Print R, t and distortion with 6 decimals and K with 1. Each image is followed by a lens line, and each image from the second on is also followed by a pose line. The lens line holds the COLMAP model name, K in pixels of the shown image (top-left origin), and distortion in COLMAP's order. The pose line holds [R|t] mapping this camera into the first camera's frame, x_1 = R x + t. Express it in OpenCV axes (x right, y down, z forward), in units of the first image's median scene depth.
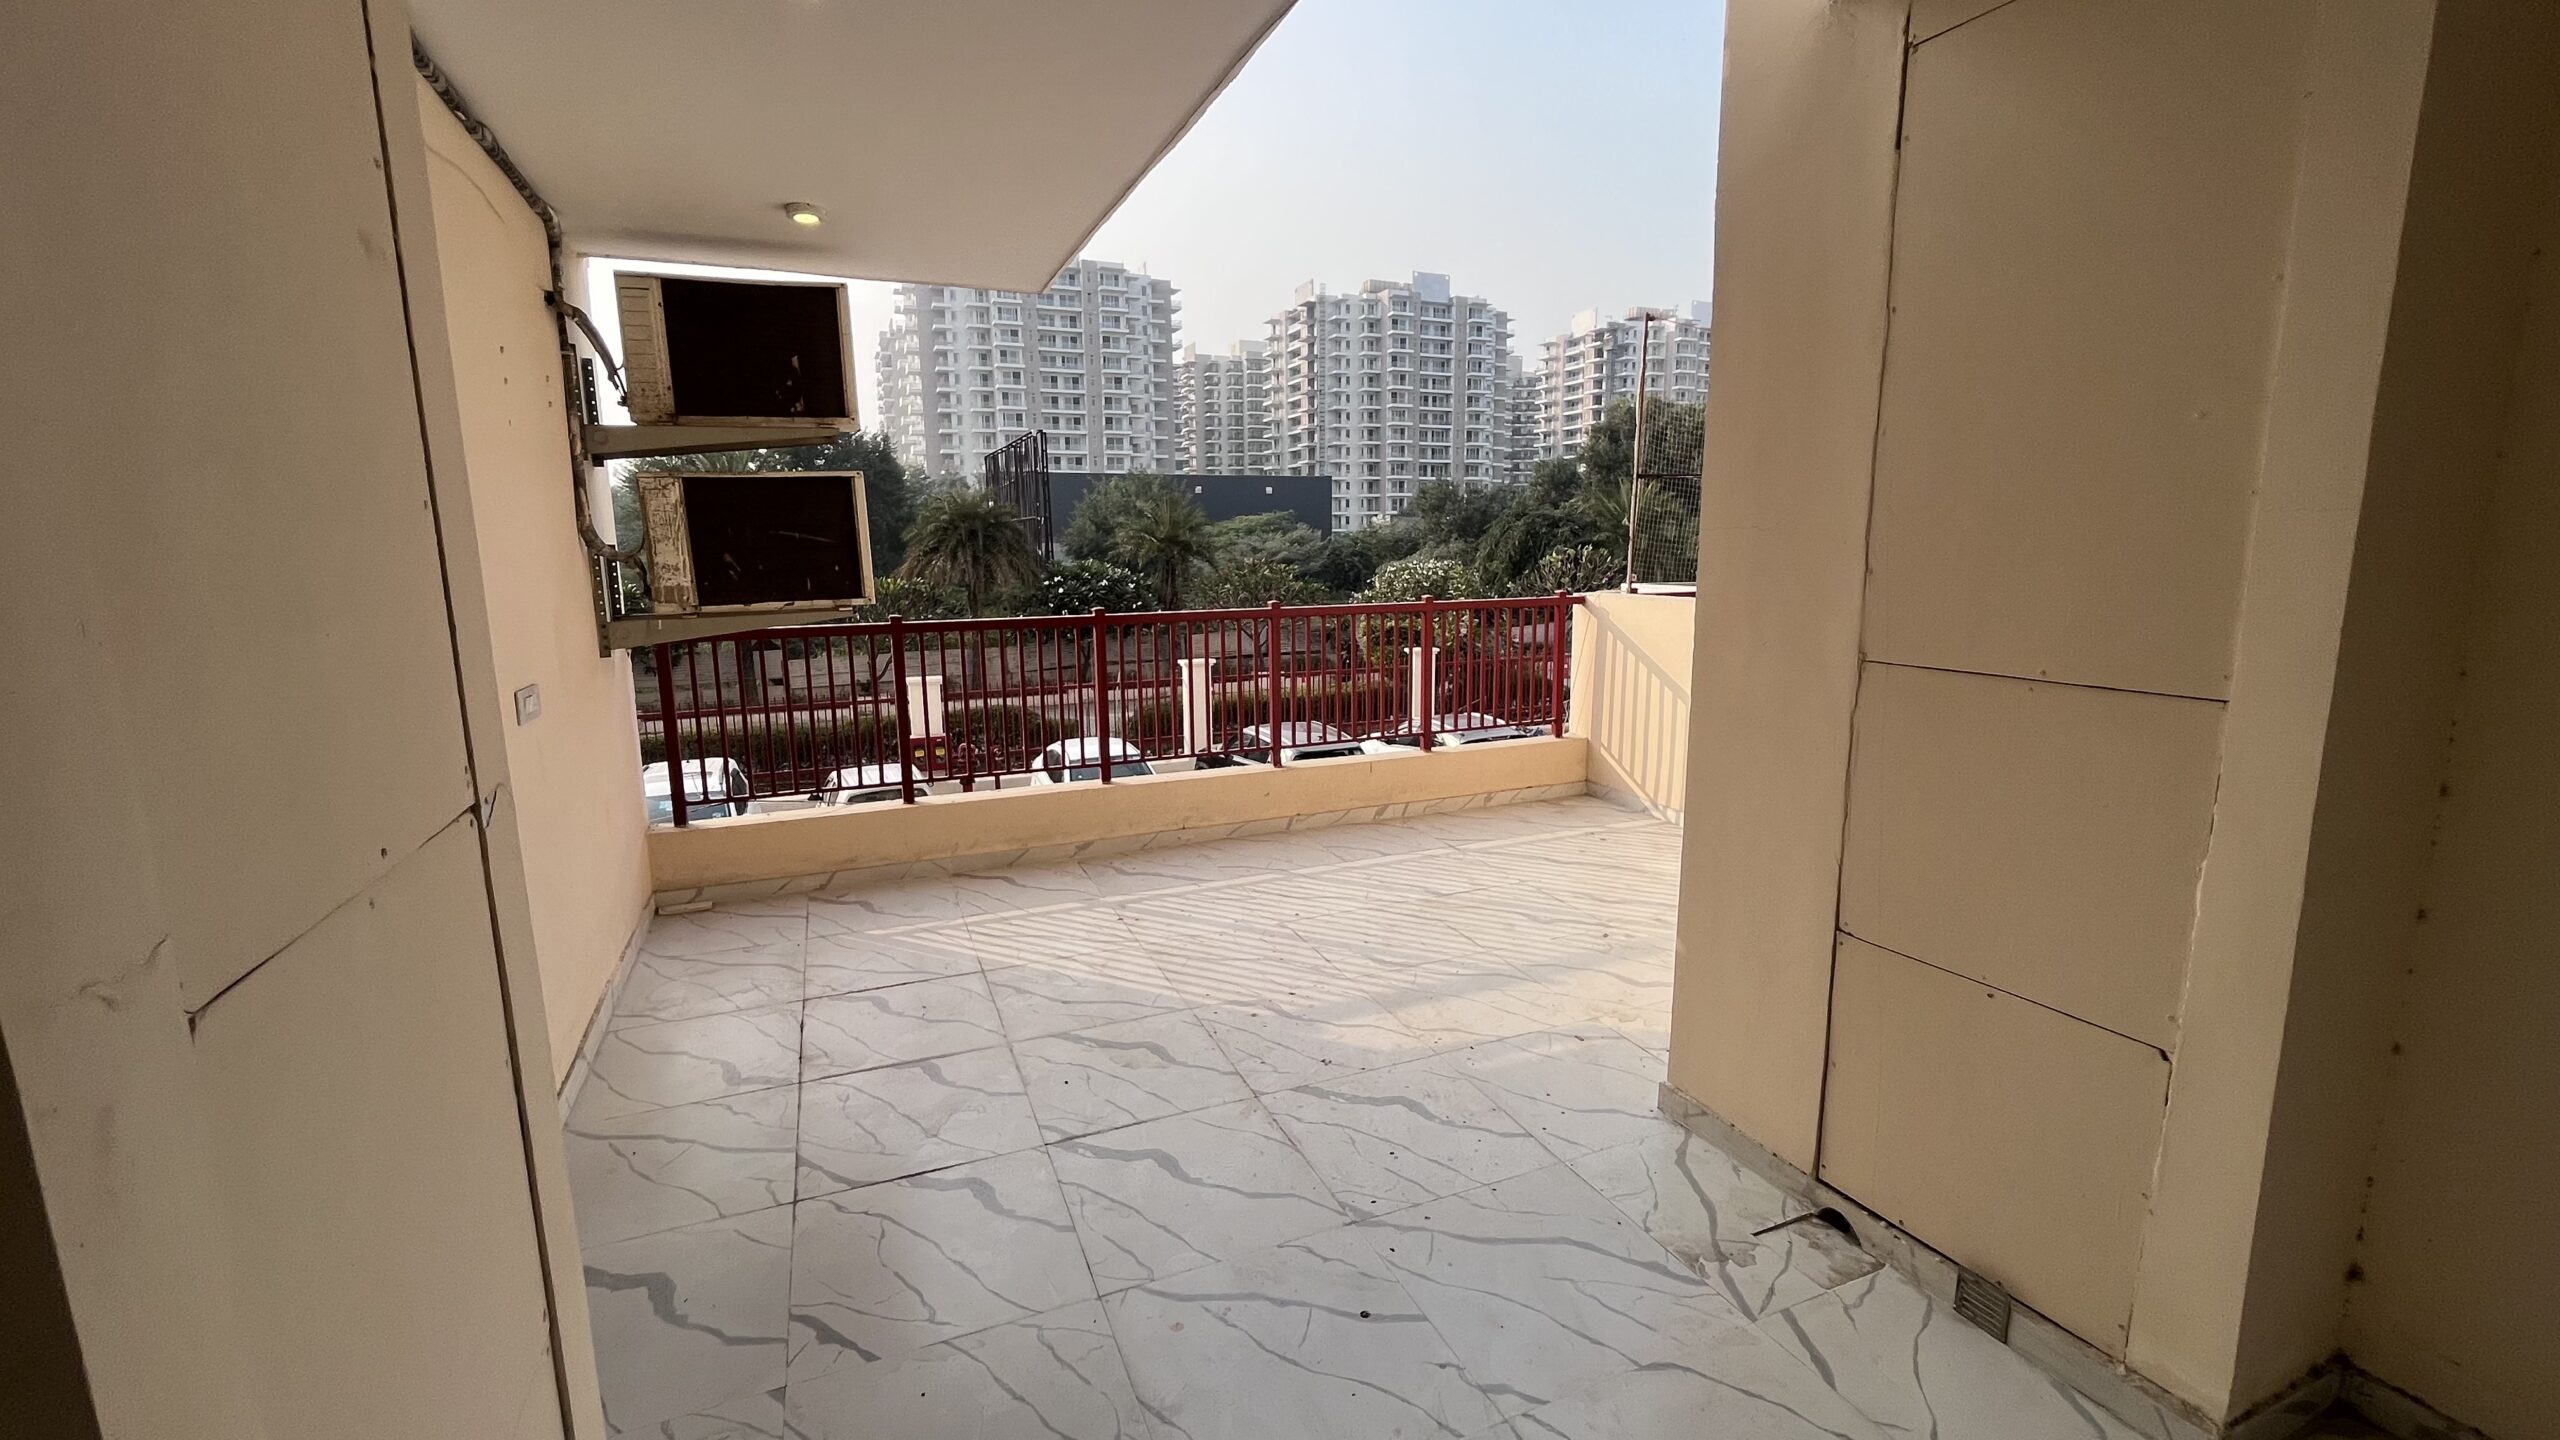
lens RADIAL K [[1043.2, 0, 1282.7], [0, 1043.2, 714.0], [0, 0, 1]] dist [-0.000323, -0.000376]
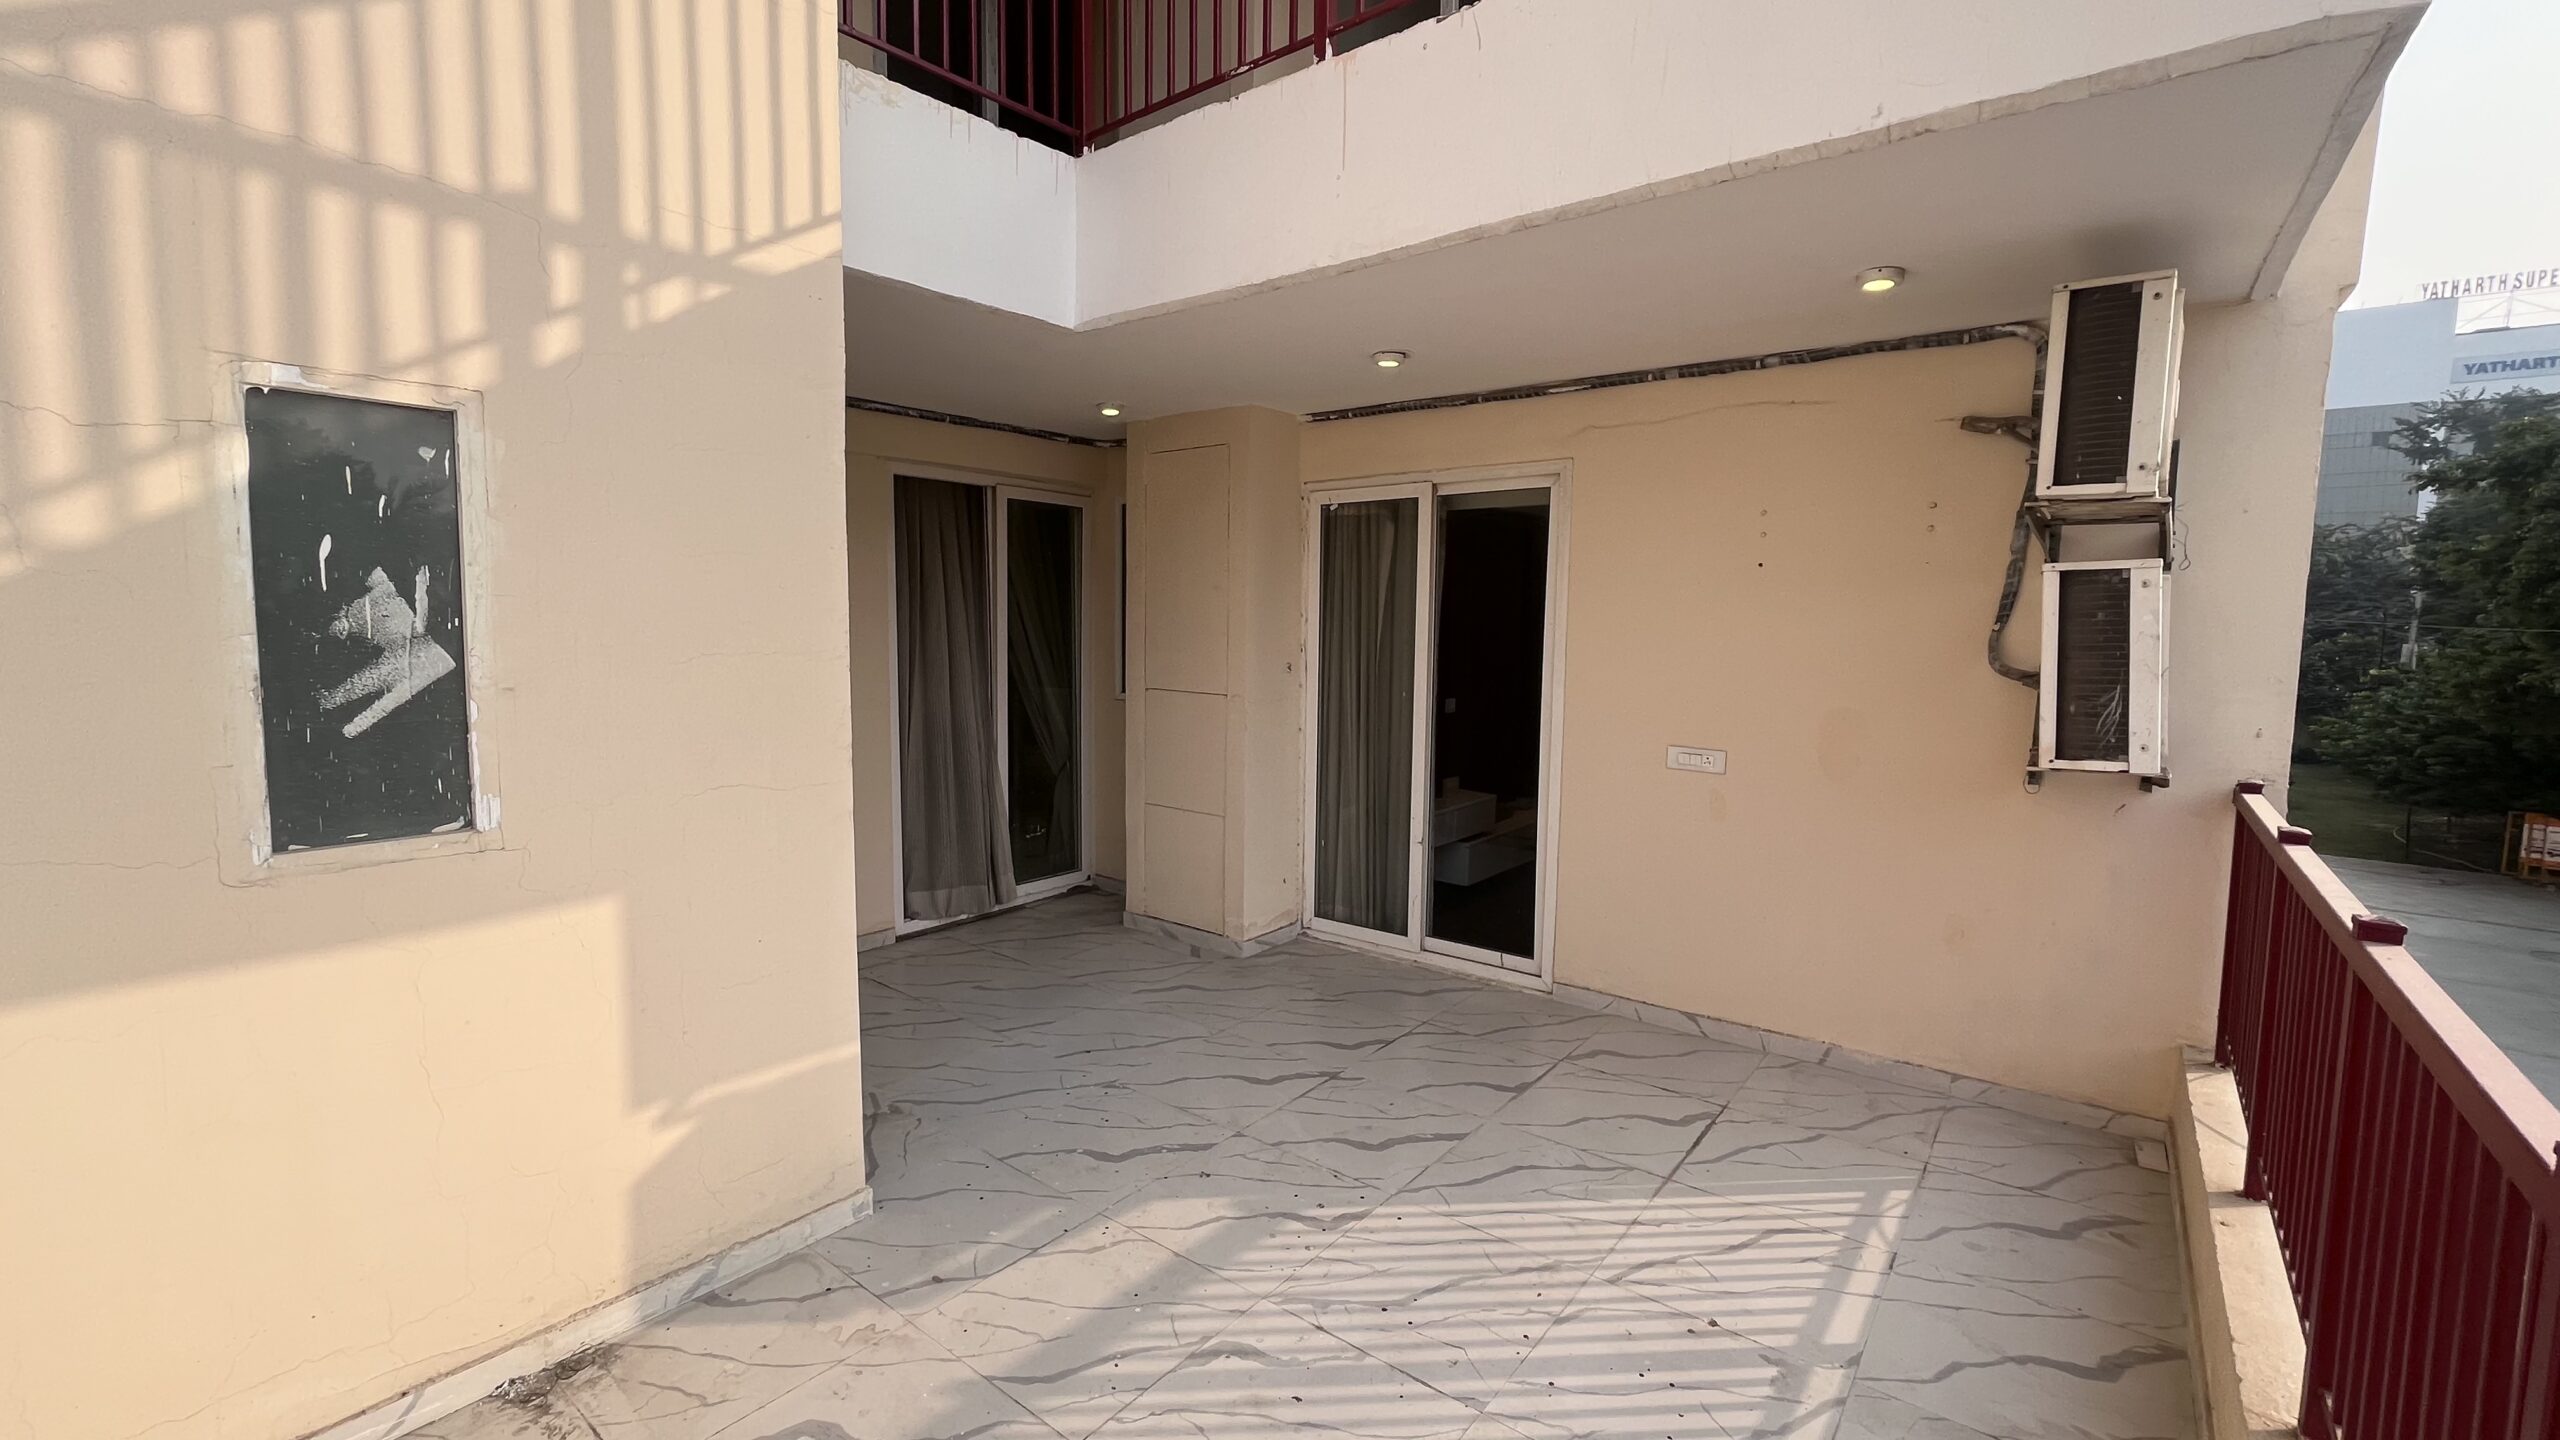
lens RADIAL K [[1043.2, 0, 1282.7], [0, 1043.2, 714.0], [0, 0, 1]] dist [-0.000323, -0.000376]
pose [[-0.882643, 0.042678, -0.468102, 0.340982], [-0.080289, 0.967545, 0.239605, -0.272972], [0.463136, 0.249069, -0.850570, 1.424335]]
